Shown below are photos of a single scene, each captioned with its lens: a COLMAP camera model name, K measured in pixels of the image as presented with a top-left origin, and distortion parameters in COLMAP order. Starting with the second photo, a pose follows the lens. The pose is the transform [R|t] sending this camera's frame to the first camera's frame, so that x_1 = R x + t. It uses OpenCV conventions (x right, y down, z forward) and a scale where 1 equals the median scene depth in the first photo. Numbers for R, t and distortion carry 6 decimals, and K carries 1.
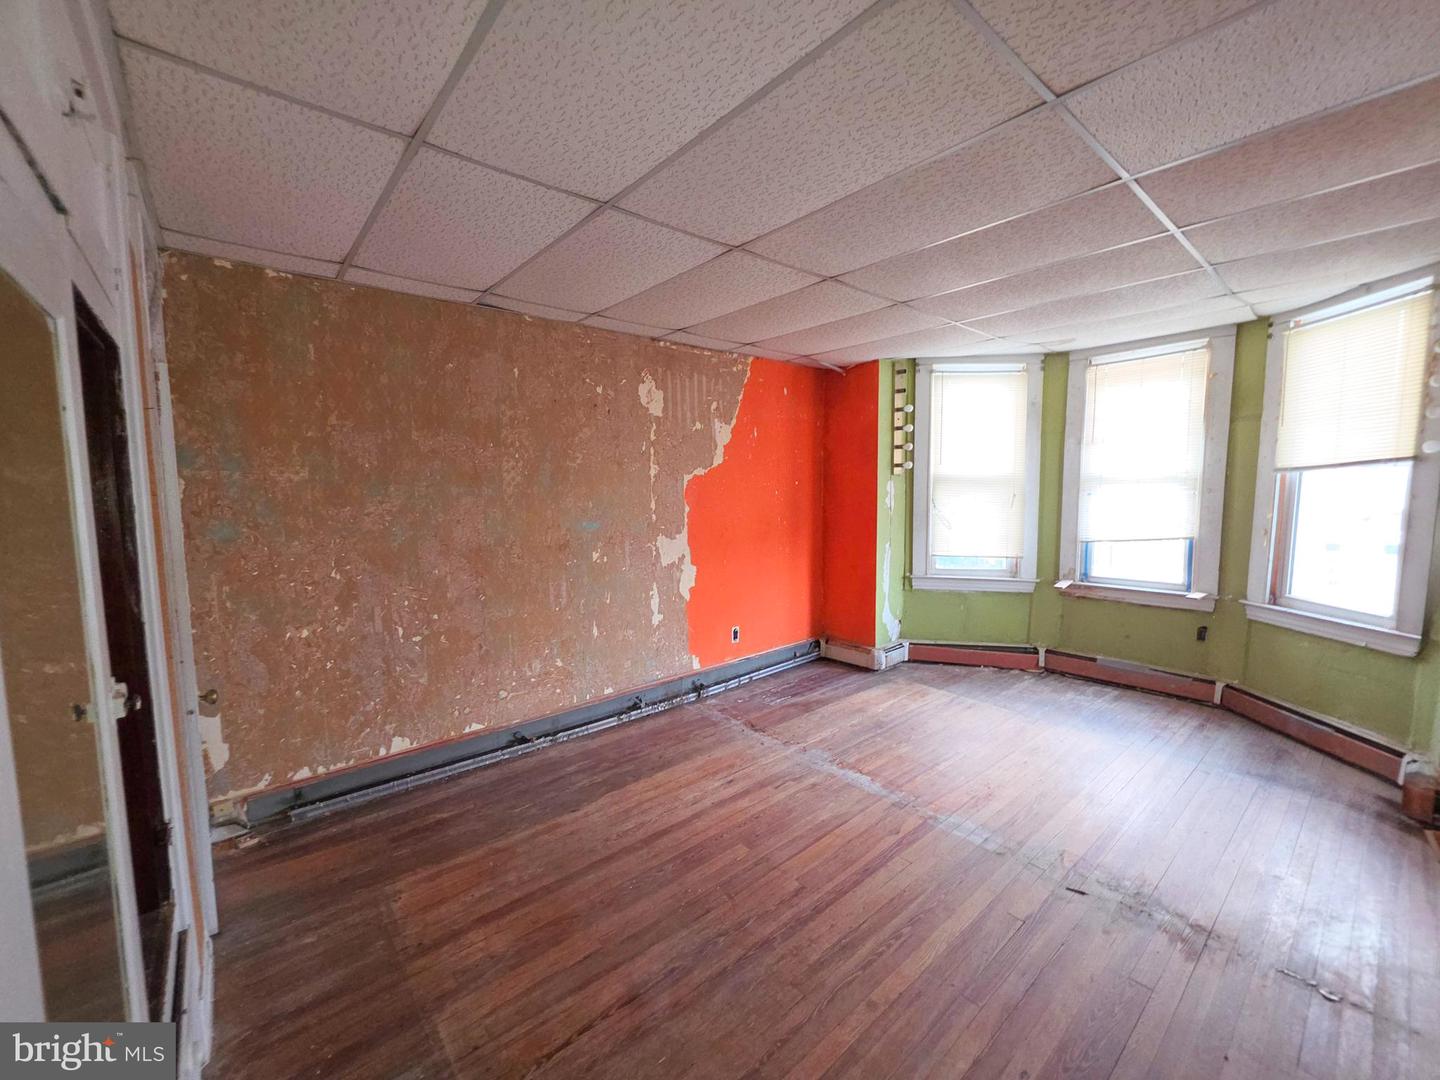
lens RADIAL K [[581.8, 0, 717.6], [0, 581.8, 532.7], [0, 0, 1]] dist [-0.002434, -0.000041]
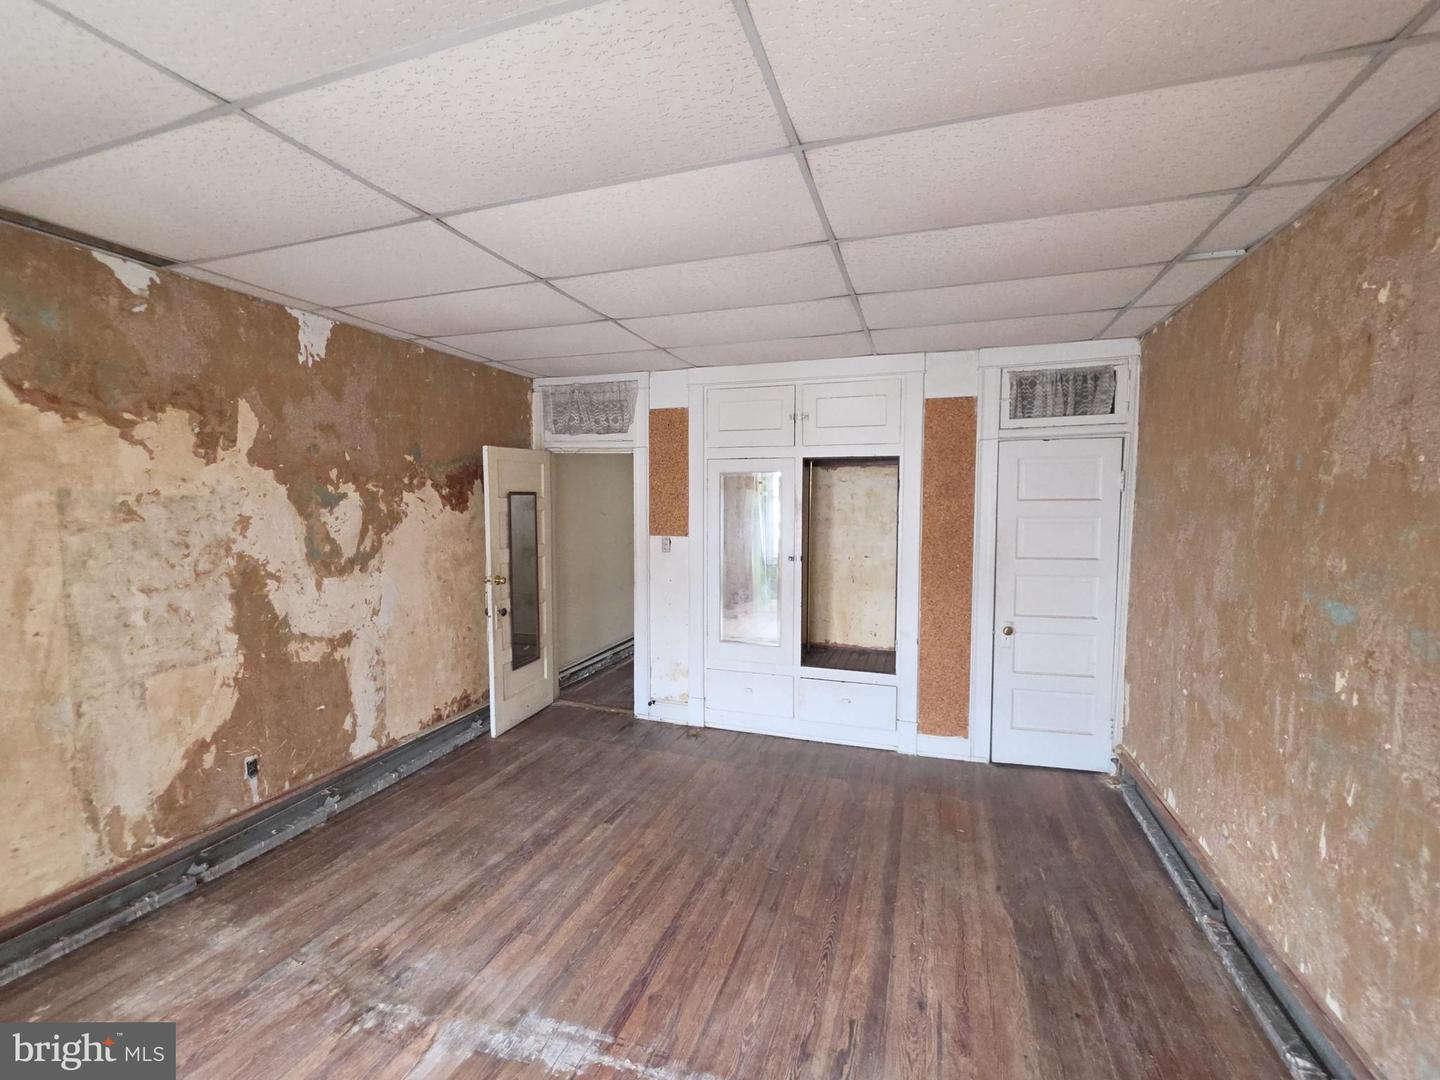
lens RADIAL K [[581.8, 0, 717.6], [0, 581.8, 532.7], [0, 0, 1]] dist [-0.002434, -0.000041]
pose [[-0.853371, 0.035752, -0.520076, 0.555144], [-0.040904, 0.989977, 0.135173, -0.150139], [0.519696, 0.136626, -0.843356, 1.473731]]
